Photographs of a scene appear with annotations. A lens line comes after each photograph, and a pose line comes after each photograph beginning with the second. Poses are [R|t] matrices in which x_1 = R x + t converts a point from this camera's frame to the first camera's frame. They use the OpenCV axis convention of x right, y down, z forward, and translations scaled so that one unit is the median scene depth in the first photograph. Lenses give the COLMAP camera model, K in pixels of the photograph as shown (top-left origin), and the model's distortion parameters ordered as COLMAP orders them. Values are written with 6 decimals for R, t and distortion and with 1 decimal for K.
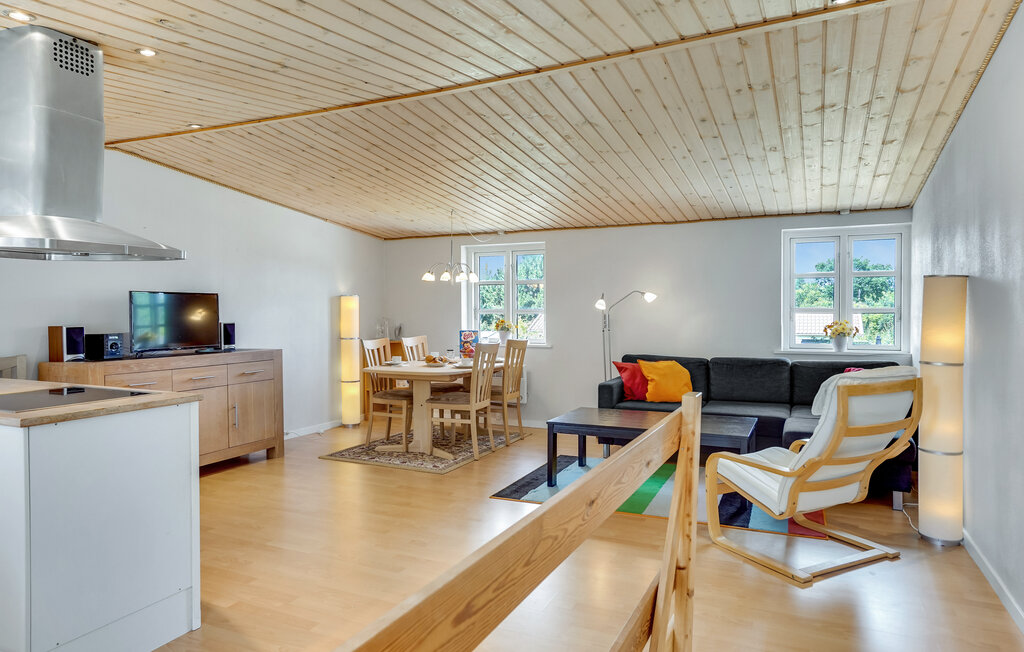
lens RADIAL K [[633.9, 0, 505.1], [0, 633.9, 318.2], [0, 0, 1]] dist [-0.006222, -0.000450]
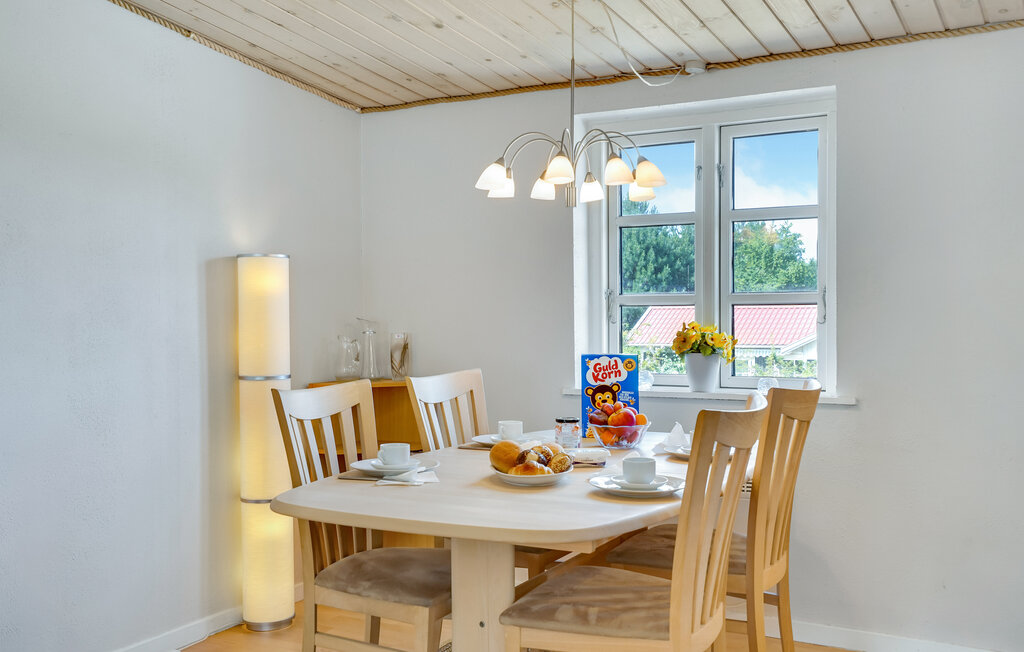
lens RADIAL K [[1009.3, 0, 505.0], [0, 1009.3, 335.9], [0, 0, 1]] dist [0.042610, 0.000000]
pose [[0.997818, -0.004549, -0.065866, -0.084813], [0.005317, 0.999920, 0.011486, 0.003761], [0.065809, -0.011811, 0.997762, 0.514625]]
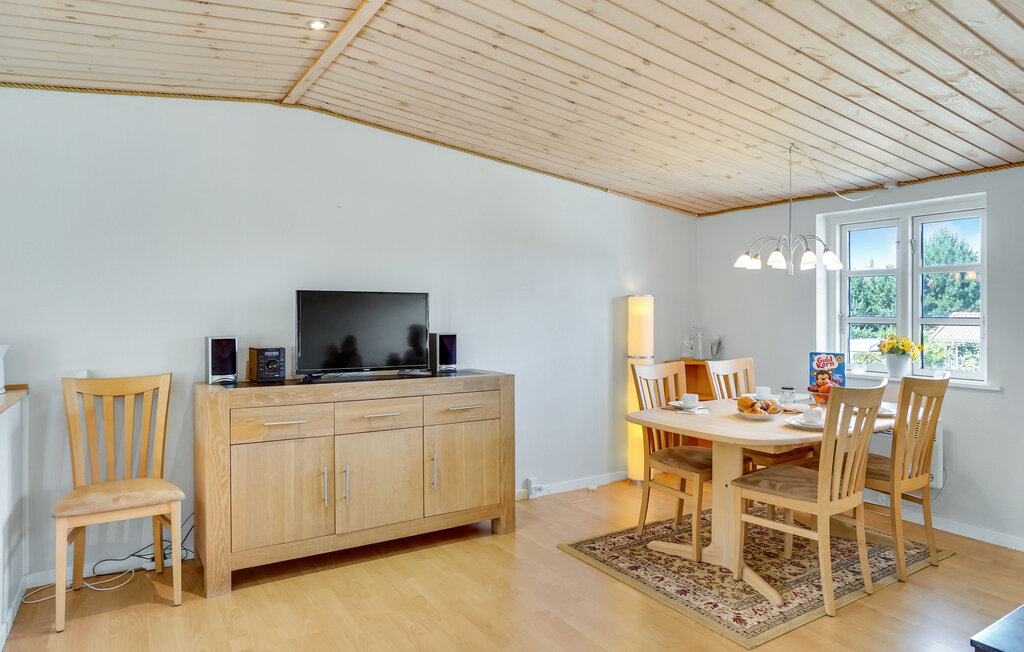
lens RADIAL K [[619.1, 0, 510.8], [0, 619.1, 313.5], [0, 0, 1]] dist [-0.031768, 0.009527]
pose [[0.845669, 0.005370, -0.533681, -0.000906], [-0.011710, 0.999895, -0.008494, -0.009691], [0.533580, 0.013433, 0.845643, 0.396664]]
